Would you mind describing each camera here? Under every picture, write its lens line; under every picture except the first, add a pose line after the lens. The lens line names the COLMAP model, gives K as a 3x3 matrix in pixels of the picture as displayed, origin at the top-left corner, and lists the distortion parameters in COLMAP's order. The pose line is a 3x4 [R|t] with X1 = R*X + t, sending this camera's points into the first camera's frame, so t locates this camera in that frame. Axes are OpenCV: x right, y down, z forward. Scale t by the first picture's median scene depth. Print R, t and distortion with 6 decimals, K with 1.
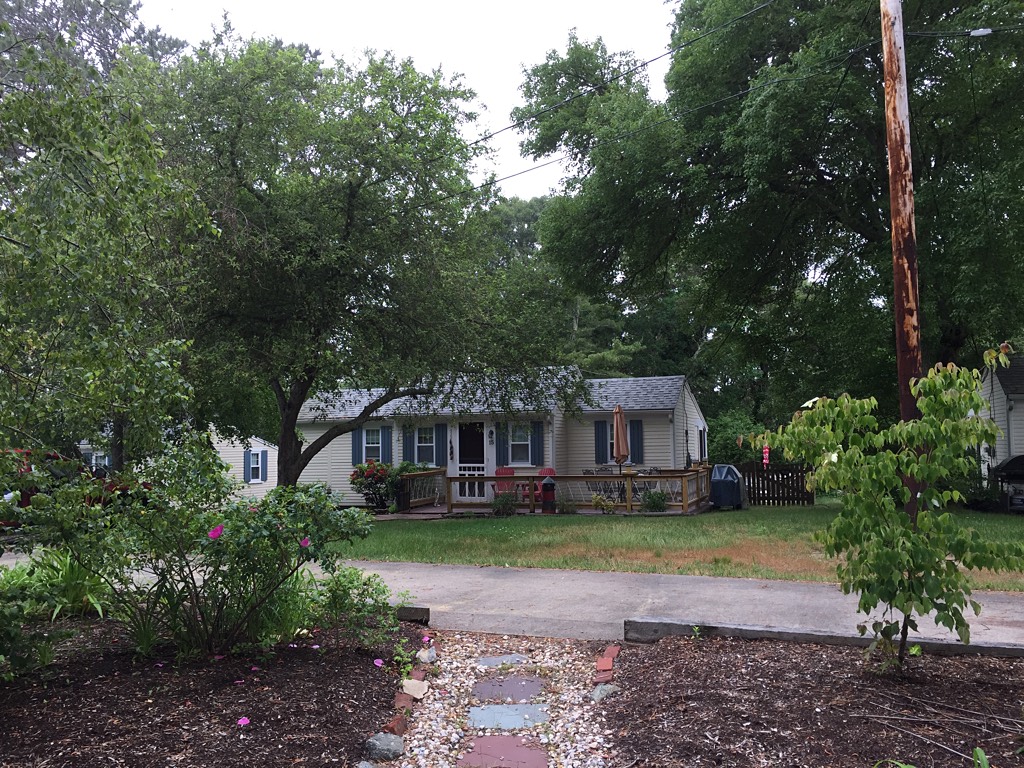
lens RADIAL K [[893.3, 0, 511.8], [0, 893.3, 382.4], [0, 0, 1]] dist [0.015561, 0.005442]
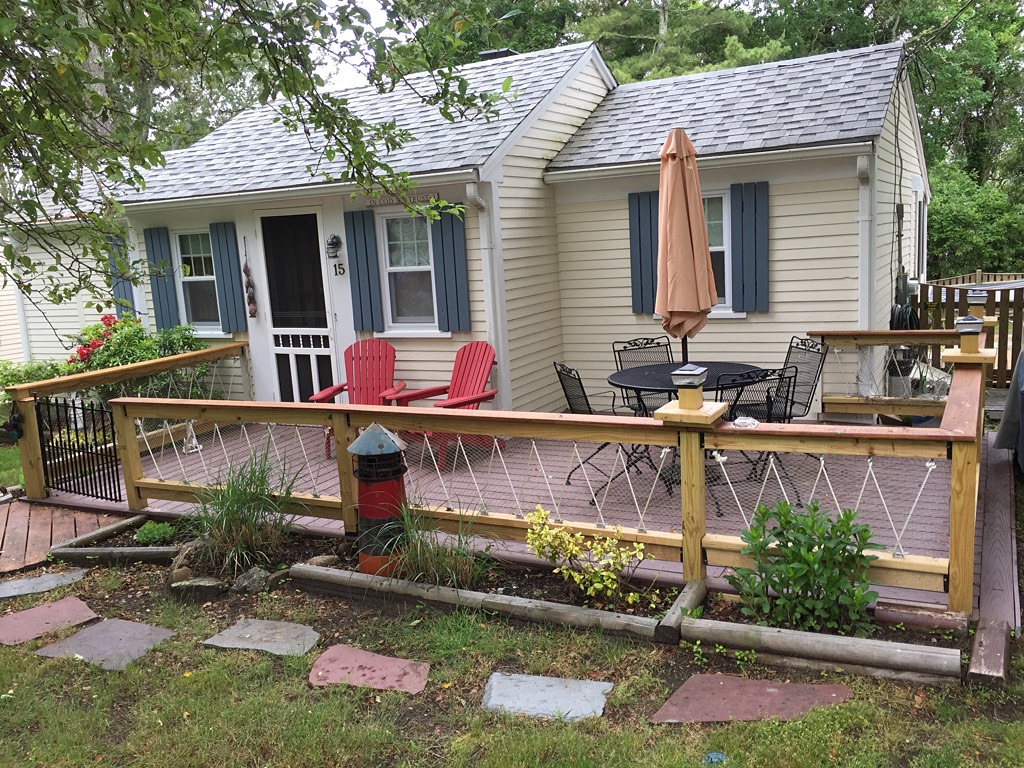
lens RADIAL K [[893.3, 0, 510.3], [0, 893.3, 386.5], [0, 0, 1]] dist [0.015561, 0.005442]
pose [[0.987575, -0.022226, -0.155571, 0.100312], [0.059025, 0.969929, 0.236121, 0.031575], [0.145645, -0.242369, 0.959190, 0.645660]]
